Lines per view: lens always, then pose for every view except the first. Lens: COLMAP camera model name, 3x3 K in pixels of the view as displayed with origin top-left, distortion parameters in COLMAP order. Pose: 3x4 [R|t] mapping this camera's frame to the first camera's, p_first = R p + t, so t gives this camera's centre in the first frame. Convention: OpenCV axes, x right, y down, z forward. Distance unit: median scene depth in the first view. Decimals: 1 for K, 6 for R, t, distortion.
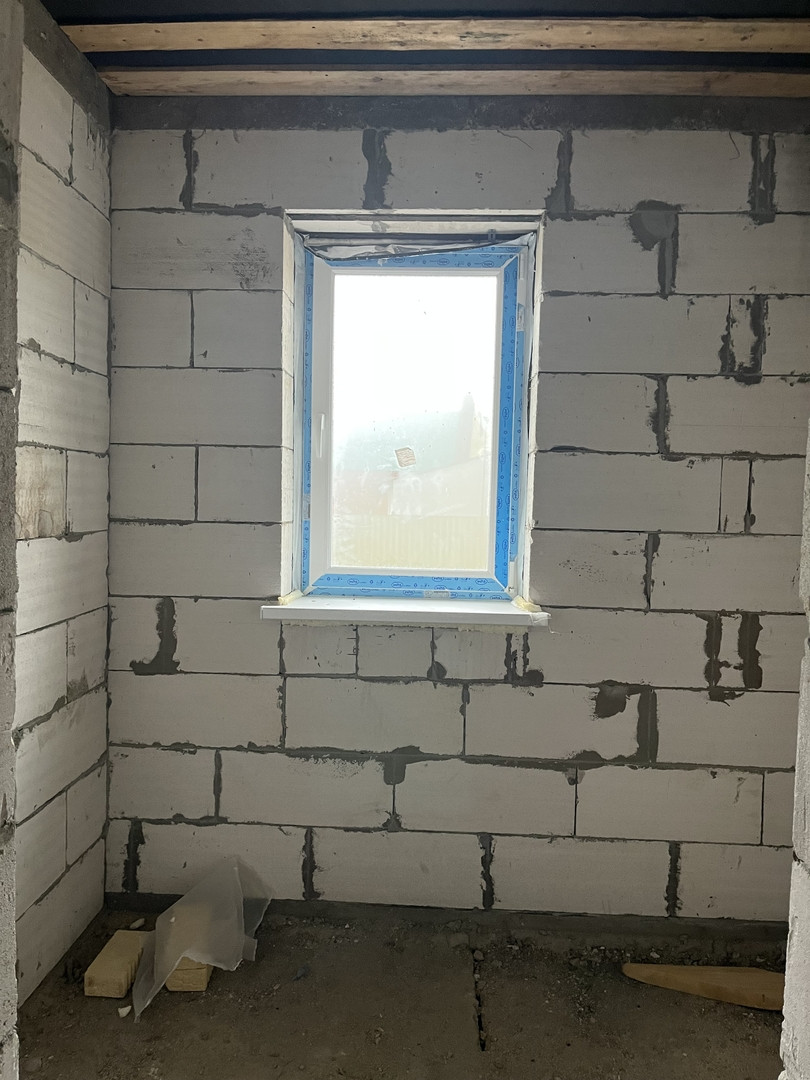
lens RADIAL K [[813.2, 0, 401.0], [0, 813.2, 535.5], [0, 0, 1]] dist [0.063689, -0.085266]
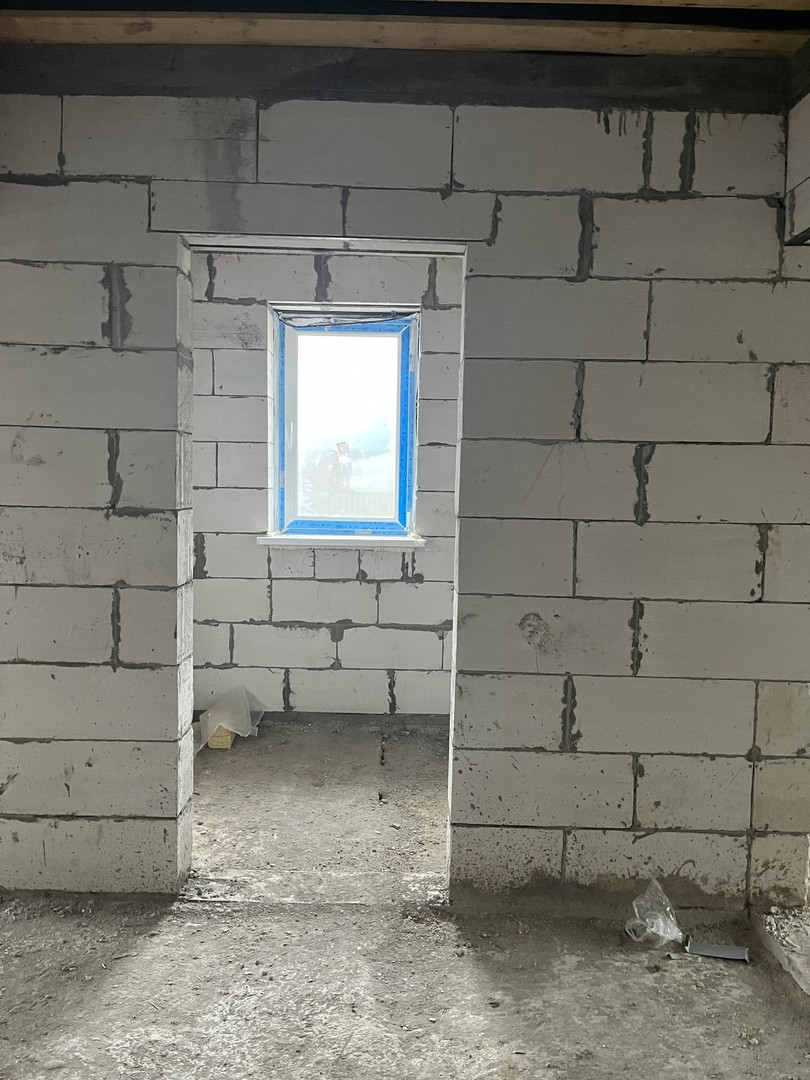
lens RADIAL K [[813.2, 0, 405.1], [0, 813.2, 545.9], [0, 0, 1]] dist [0.063689, -0.085266]
pose [[0.998783, -0.007718, 0.048708, 0.052191], [0.006015, 0.999369, 0.035012, 0.046433], [-0.048948, -0.034676, 0.998199, -0.689920]]
